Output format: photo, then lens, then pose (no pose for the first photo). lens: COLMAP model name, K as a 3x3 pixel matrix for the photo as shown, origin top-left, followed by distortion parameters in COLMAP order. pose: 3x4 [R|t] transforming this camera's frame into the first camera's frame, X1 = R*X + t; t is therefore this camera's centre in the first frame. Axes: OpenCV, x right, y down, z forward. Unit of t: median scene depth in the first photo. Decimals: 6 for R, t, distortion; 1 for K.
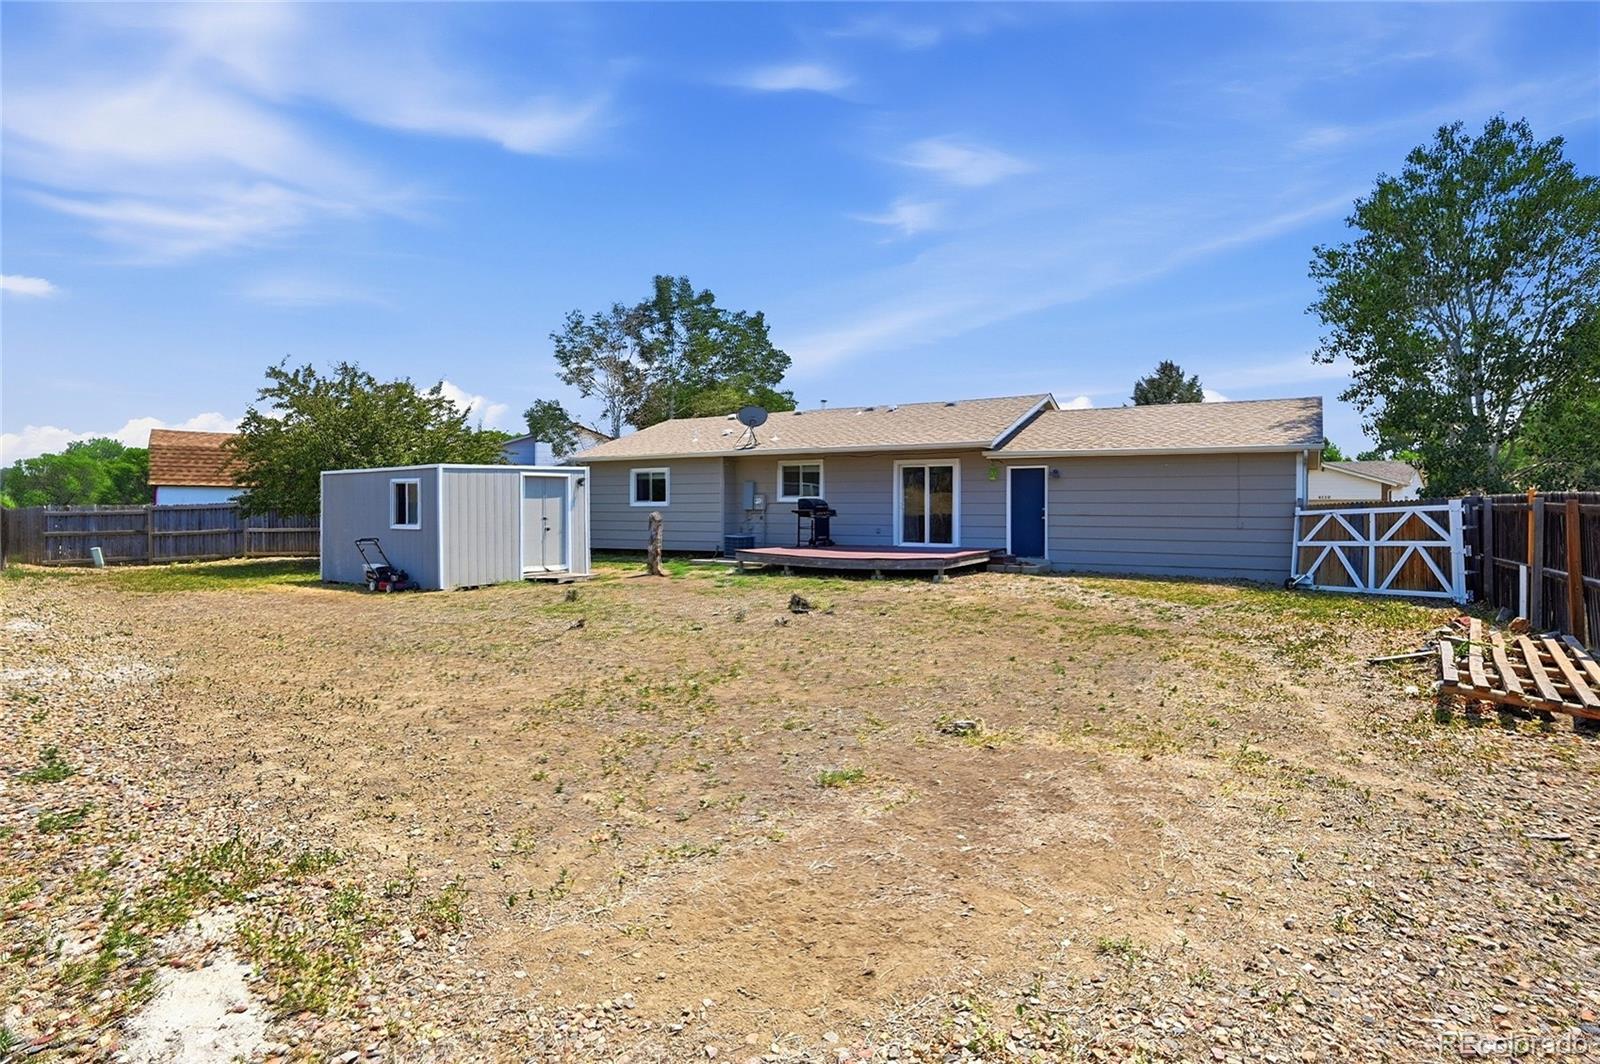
lens RADIAL K [[864.0, 0, 802.0], [0, 864.0, 526.8], [0, 0, 1]] dist [-0.000372, 0.000004]
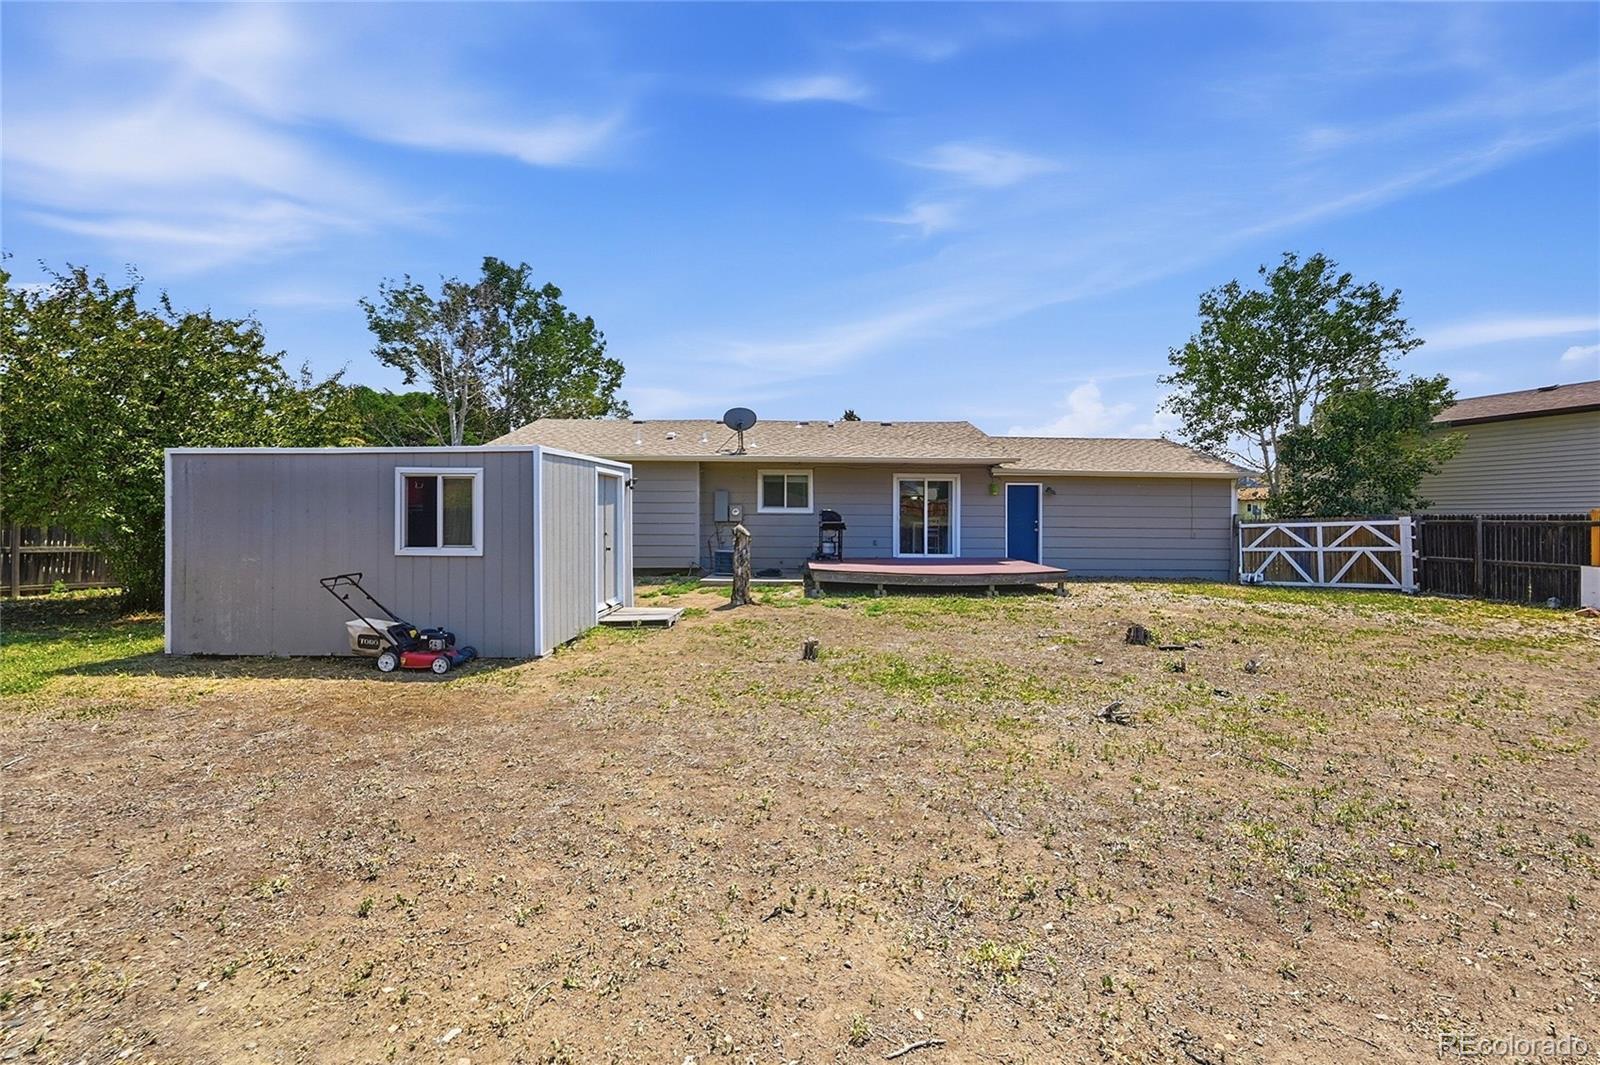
lens RADIAL K [[650.9, 0, 798.2], [0, 650.9, 528.9], [0, 0, 1]] dist [-0.003852, 0.001165]
pose [[0.848462, -0.003908, 0.529242, -0.411776], [0.006148, 0.999978, -0.002472, -0.010703], [-0.529221, 0.005351, 0.848467, 0.427321]]
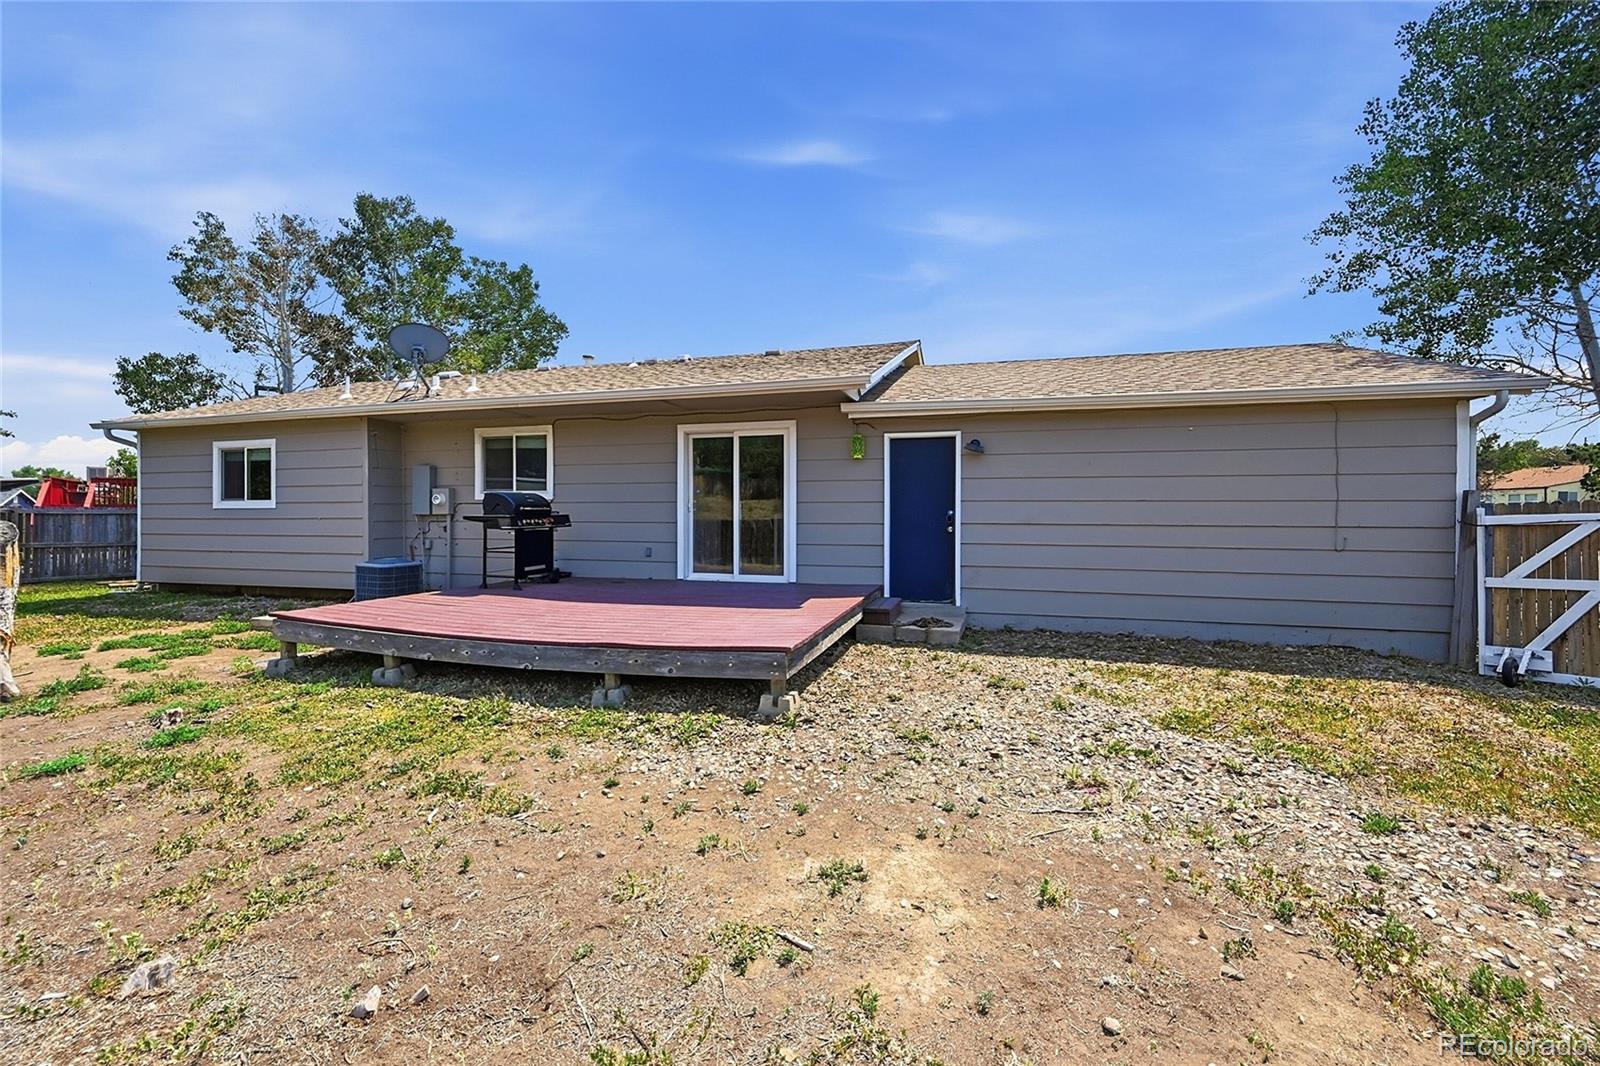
lens RADIAL K [[650.9, 0, 808.3], [0, 650.9, 524.9], [0, 0, 1]] dist [-0.003852, 0.001165]
pose [[0.967296, -0.006741, 0.253560, 0.085564], [0.006854, 0.999976, 0.000437, -0.012988], [-0.253557, 0.001316, 0.967320, 0.601194]]
